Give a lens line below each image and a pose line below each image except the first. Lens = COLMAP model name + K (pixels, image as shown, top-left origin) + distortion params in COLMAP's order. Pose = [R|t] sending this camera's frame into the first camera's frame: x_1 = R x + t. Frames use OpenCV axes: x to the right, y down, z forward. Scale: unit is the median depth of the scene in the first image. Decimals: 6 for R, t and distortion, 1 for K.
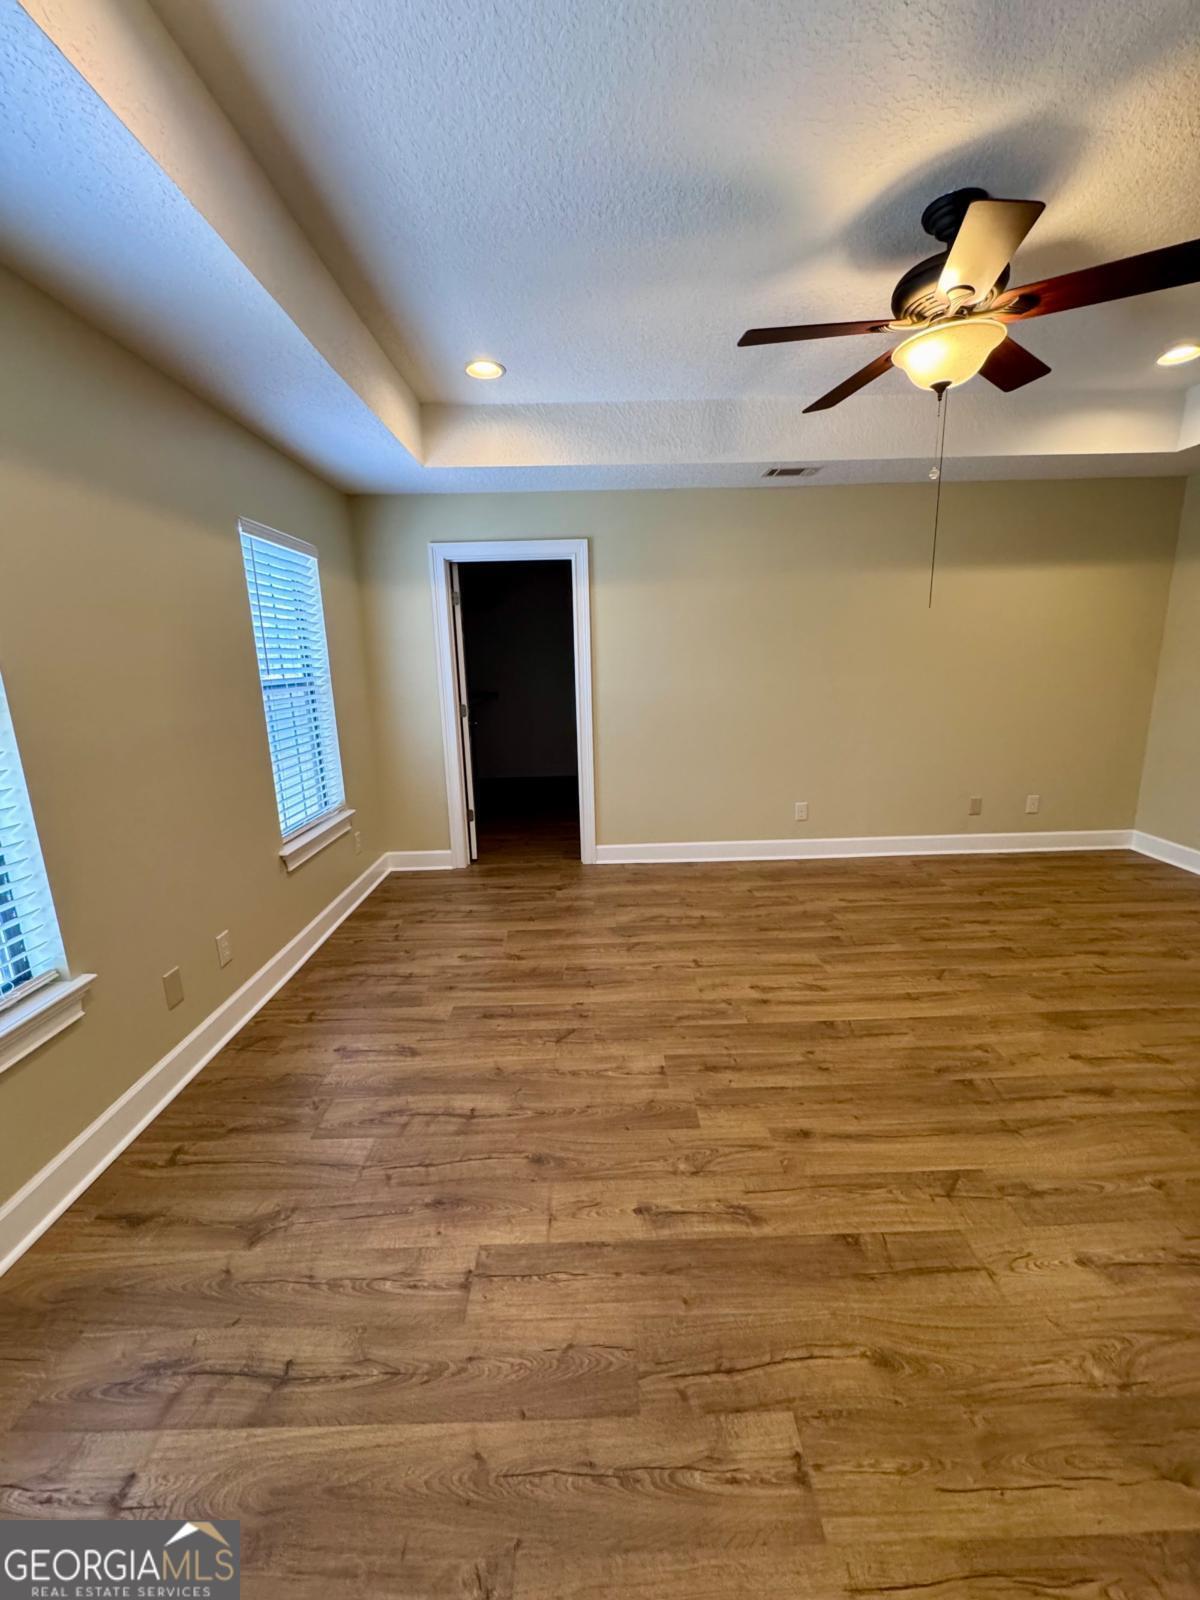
lens RADIAL K [[642.7, 0, 600.0], [0, 642.7, 800.0], [0, 0, 1]] dist [-0.000054, -0.000123]
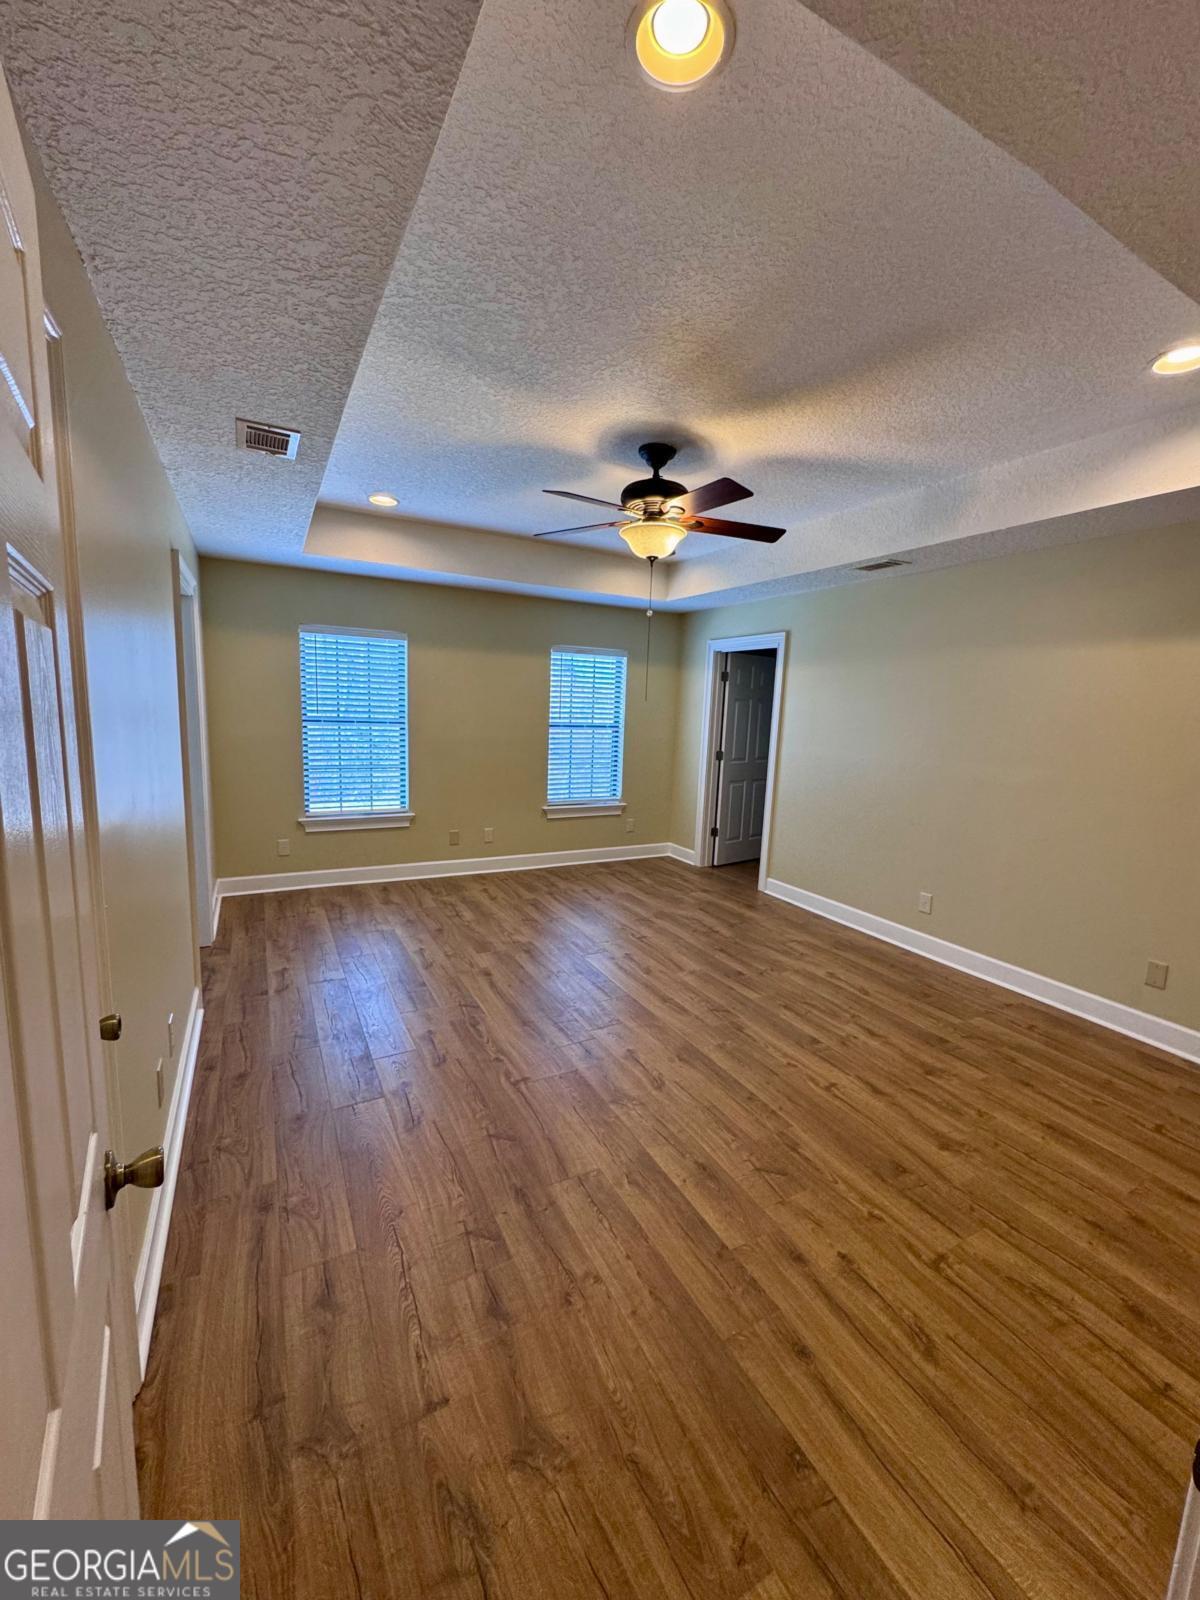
lens RADIAL K [[642.7, 0, 600.0], [0, 642.7, 800.0], [0, 0, 1]] dist [-0.000054, -0.000123]
pose [[0.451161, 0.170299, -0.876044, 1.204889], [-0.235711, 0.969506, 0.067077, -0.104636], [0.860752, 0.176230, 0.477544, 0.177906]]
